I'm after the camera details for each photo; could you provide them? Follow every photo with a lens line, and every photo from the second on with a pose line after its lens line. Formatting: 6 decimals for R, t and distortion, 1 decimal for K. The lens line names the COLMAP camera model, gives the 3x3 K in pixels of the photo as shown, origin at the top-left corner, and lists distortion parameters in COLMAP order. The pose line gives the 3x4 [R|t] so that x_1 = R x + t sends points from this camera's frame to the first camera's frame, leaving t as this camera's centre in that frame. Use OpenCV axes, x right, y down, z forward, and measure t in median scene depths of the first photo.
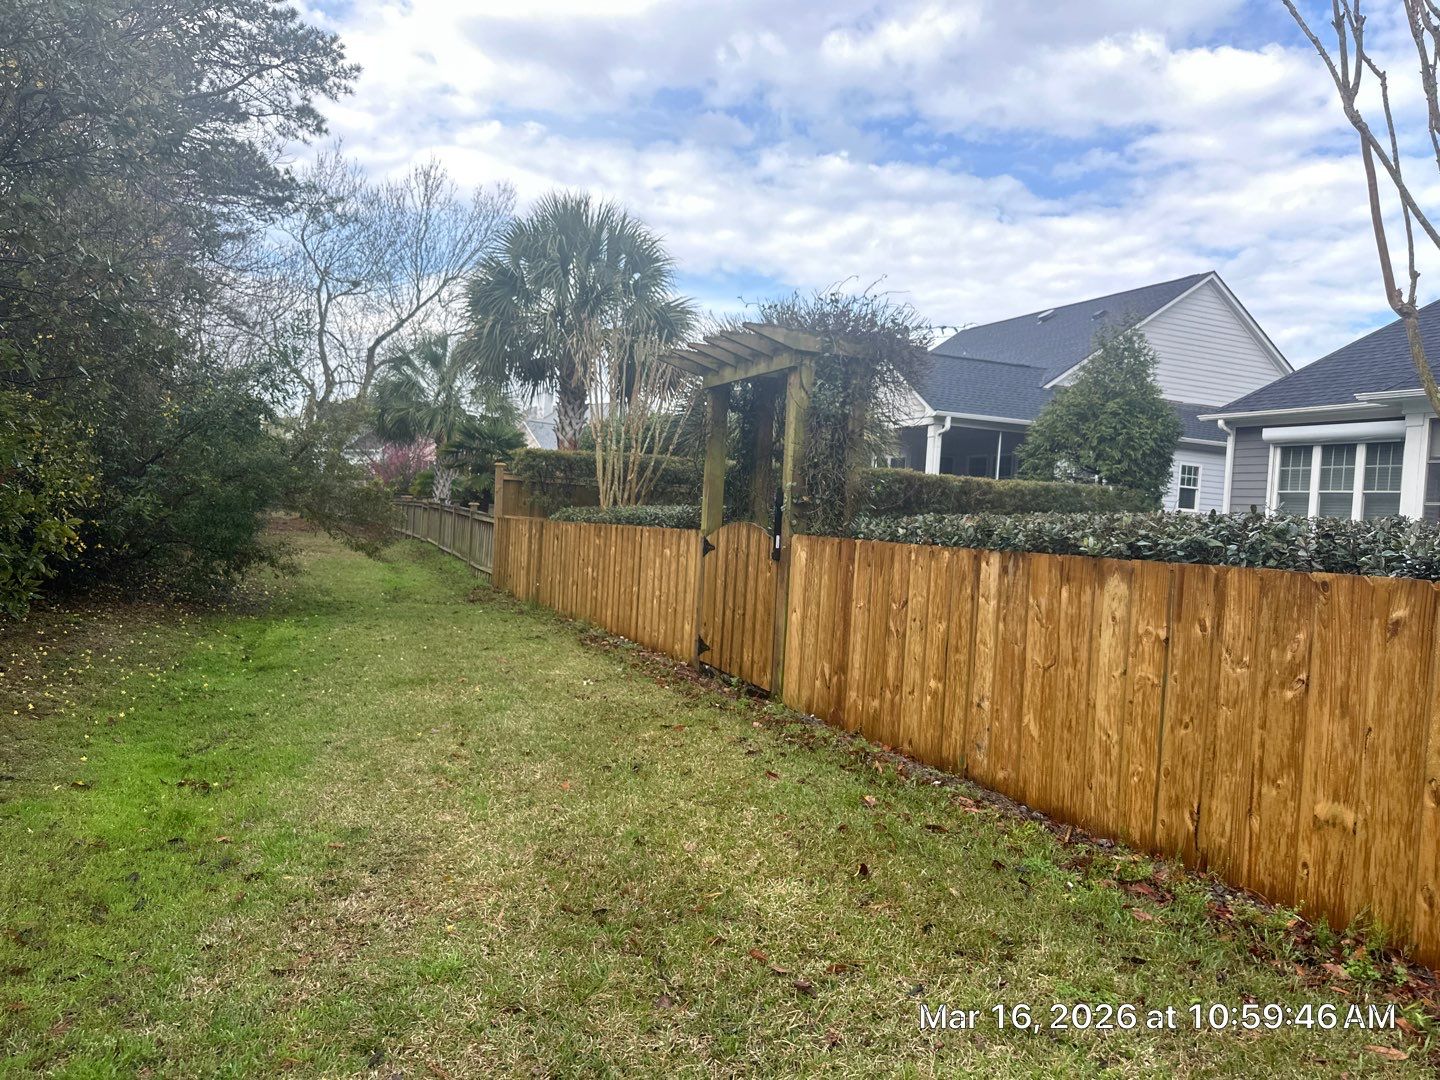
lens RADIAL K [[1060.5, 0, 783.9], [0, 1060.5, 546.9], [0, 0, 1]] dist [0.072247, -0.075817]
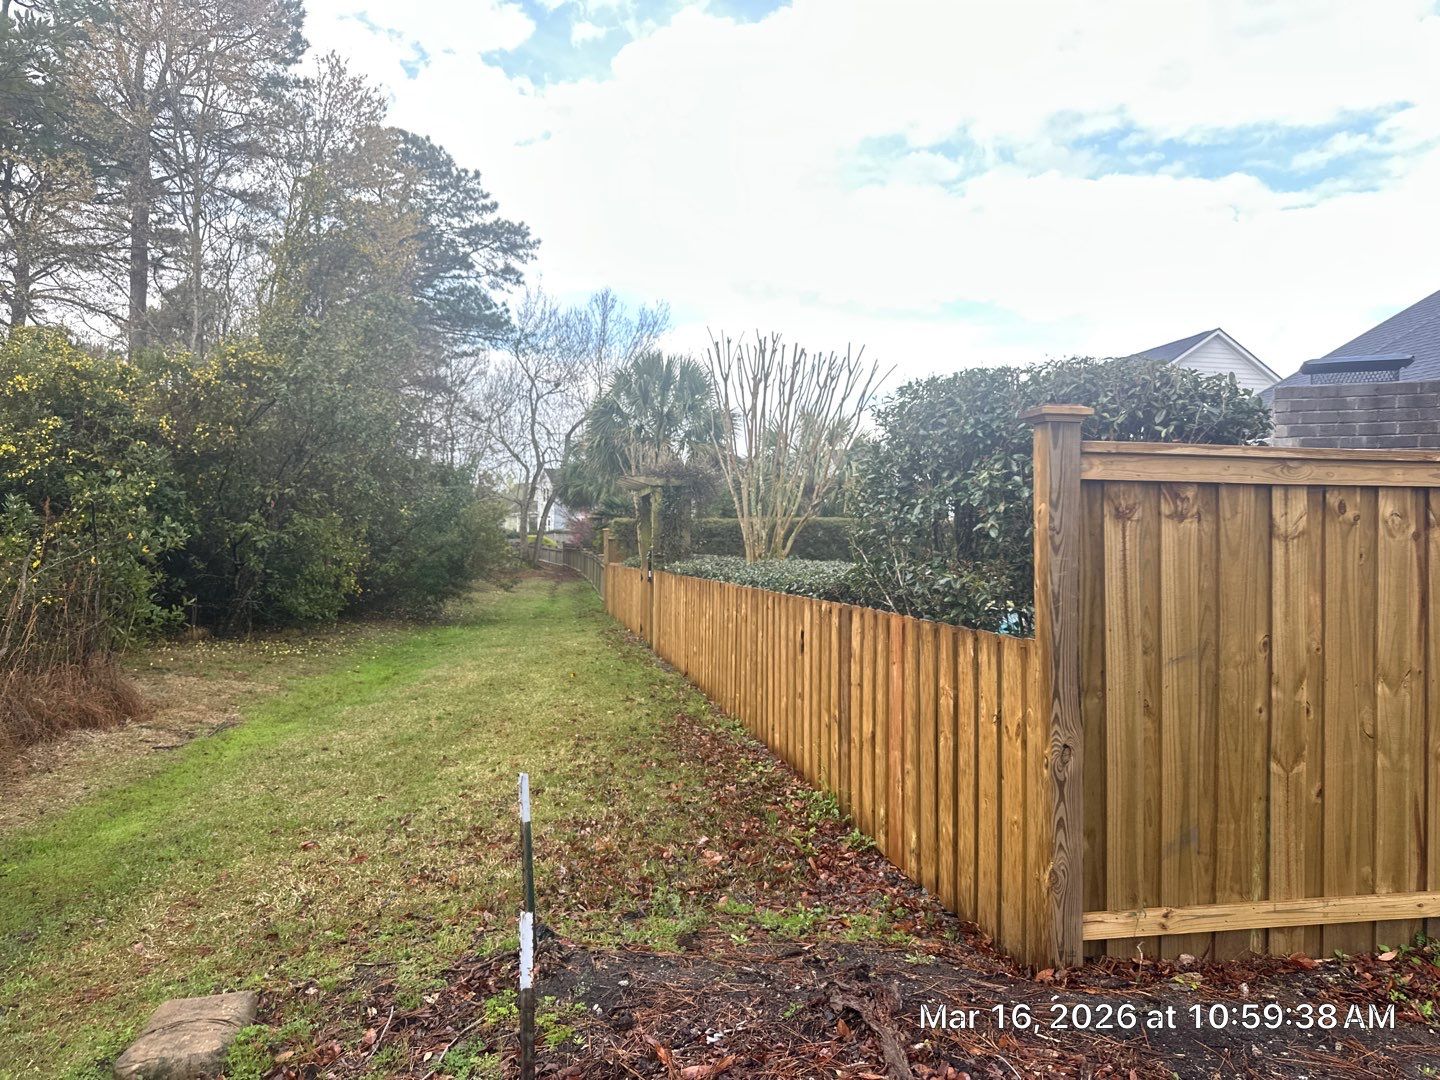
lens RADIAL K [[1060.5, 0, 783.9], [0, 1060.5, 546.9], [0, 0, 1]] dist [0.072247, -0.075817]
pose [[0.976833, -0.047483, -0.208670, 0.134520], [0.040561, 0.998480, -0.037327, 0.006170], [0.210125, 0.027998, 0.977274, -0.195589]]
